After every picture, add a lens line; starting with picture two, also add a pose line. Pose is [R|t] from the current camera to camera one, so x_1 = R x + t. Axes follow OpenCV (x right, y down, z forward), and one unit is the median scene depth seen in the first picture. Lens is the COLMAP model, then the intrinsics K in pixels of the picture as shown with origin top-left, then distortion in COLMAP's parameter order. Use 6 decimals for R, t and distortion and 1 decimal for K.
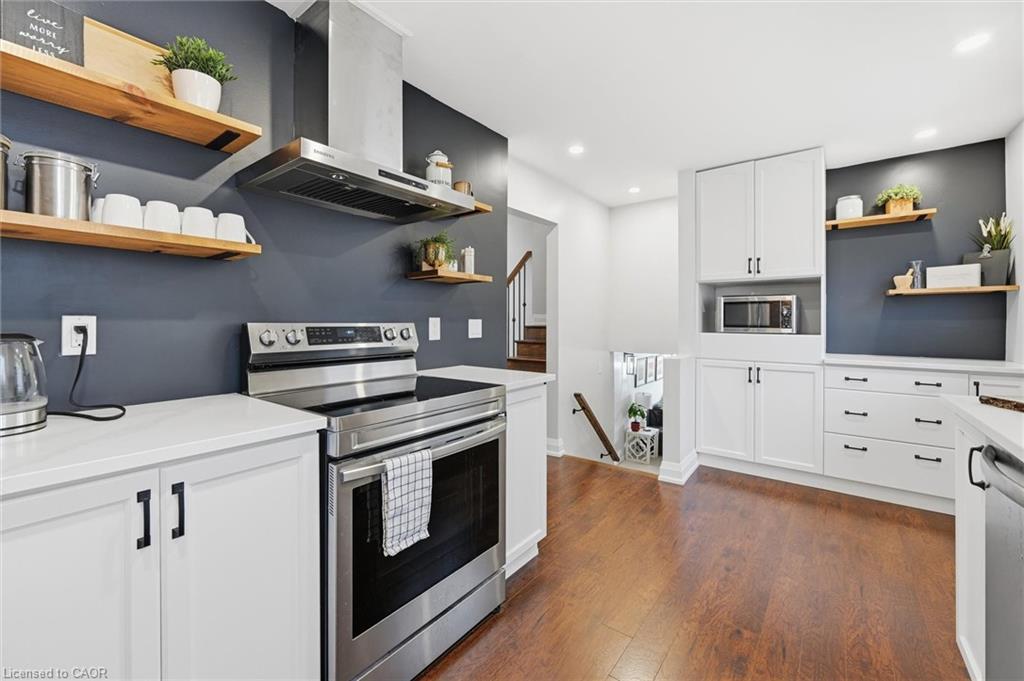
lens RADIAL K [[411.2, 0, 529.6], [0, 411.2, 321.2], [0, 0, 1]] dist [-0.000270, -0.000456]
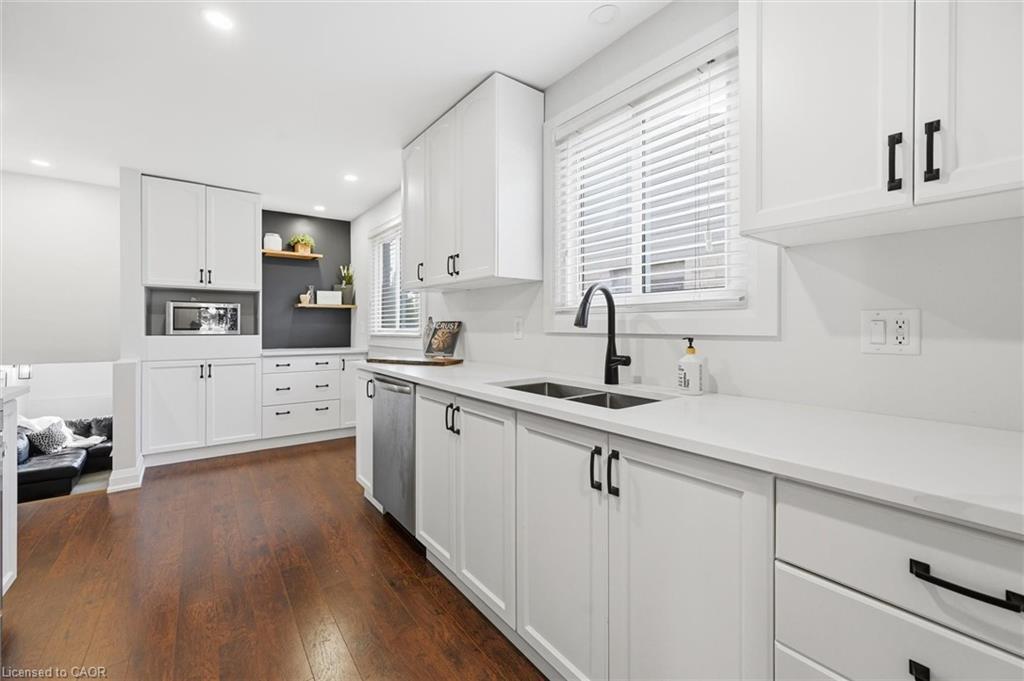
lens RADIAL K [[411.2, 0, 515.4], [0, 411.2, 327.5], [0, 0, 1]] dist [-0.000270, -0.000456]
pose [[0.261854, -0.004253, 0.965098, -0.354013], [-0.002321, 0.999985, 0.005037, 0.000518], [-0.965105, -0.003559, 0.261841, -0.147490]]
